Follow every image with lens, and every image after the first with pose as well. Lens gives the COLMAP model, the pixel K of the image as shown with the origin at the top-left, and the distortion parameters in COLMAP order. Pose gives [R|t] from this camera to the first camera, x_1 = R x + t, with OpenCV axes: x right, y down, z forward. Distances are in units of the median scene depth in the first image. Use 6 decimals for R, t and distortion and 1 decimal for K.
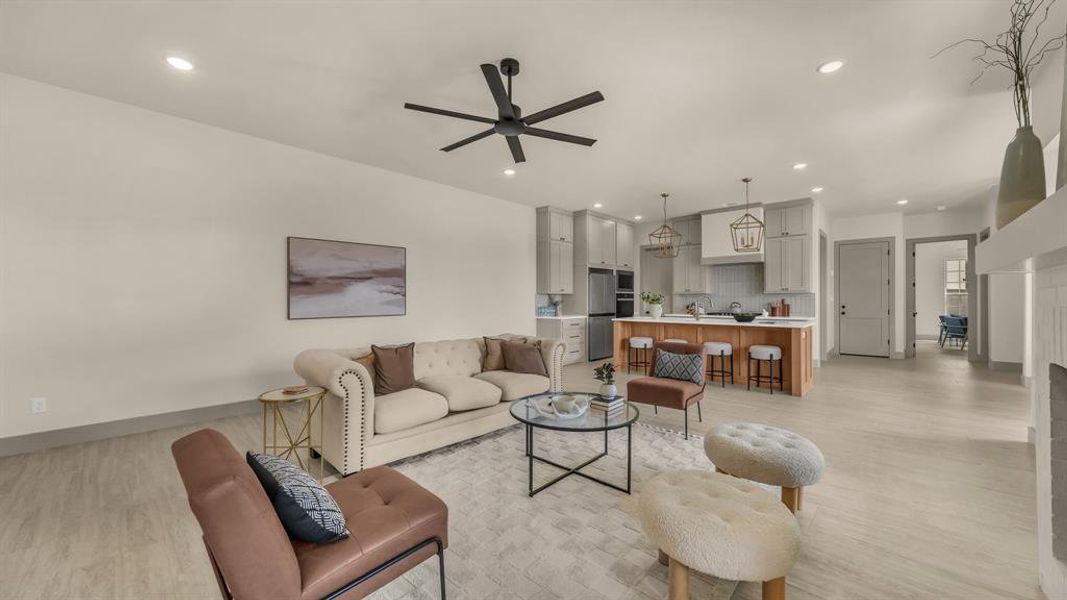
lens RADIAL K [[388.4, 0, 529.6], [0, 388.4, 301.8], [0, 0, 1]] dist [-0.002201, -0.000060]
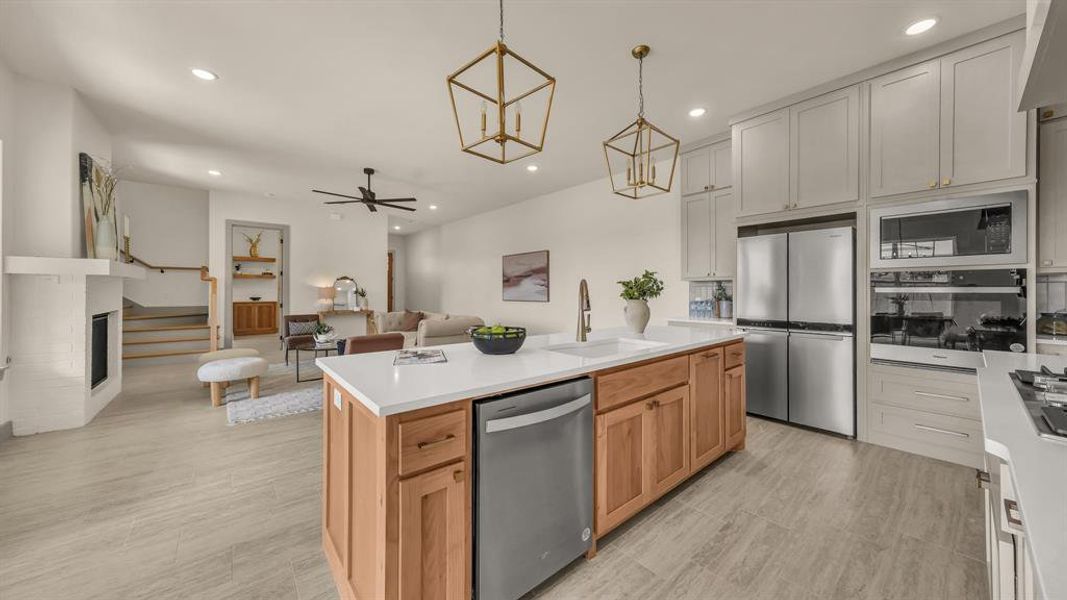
lens RADIAL K [[367.4, 0, 538.9], [0, 367.4, 289.6], [0, 0, 1]] dist [0.000022, 0.000218]
pose [[-0.113592, -0.001809, -0.993526, 0.911653], [-0.005969, 0.999982, -0.001139, -0.005315], [0.993510, 0.005801, -0.113601, 1.109773]]
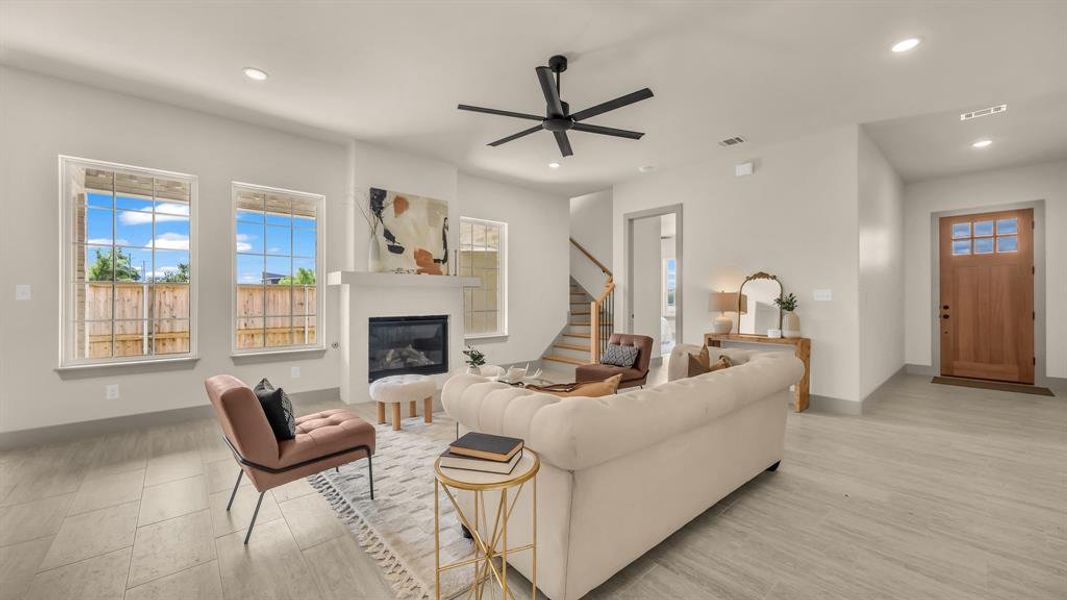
lens RADIAL K [[410.2, 0, 533.3], [0, 410.2, 293.2], [0, 0, 1]] dist [-0.000185, 0.000175]
pose [[-0.995375, -0.000676, 0.096059, -0.046838], [-0.001197, 0.999985, -0.005372, -0.003351], [-0.096054, -0.005462, -0.995361, 1.113213]]
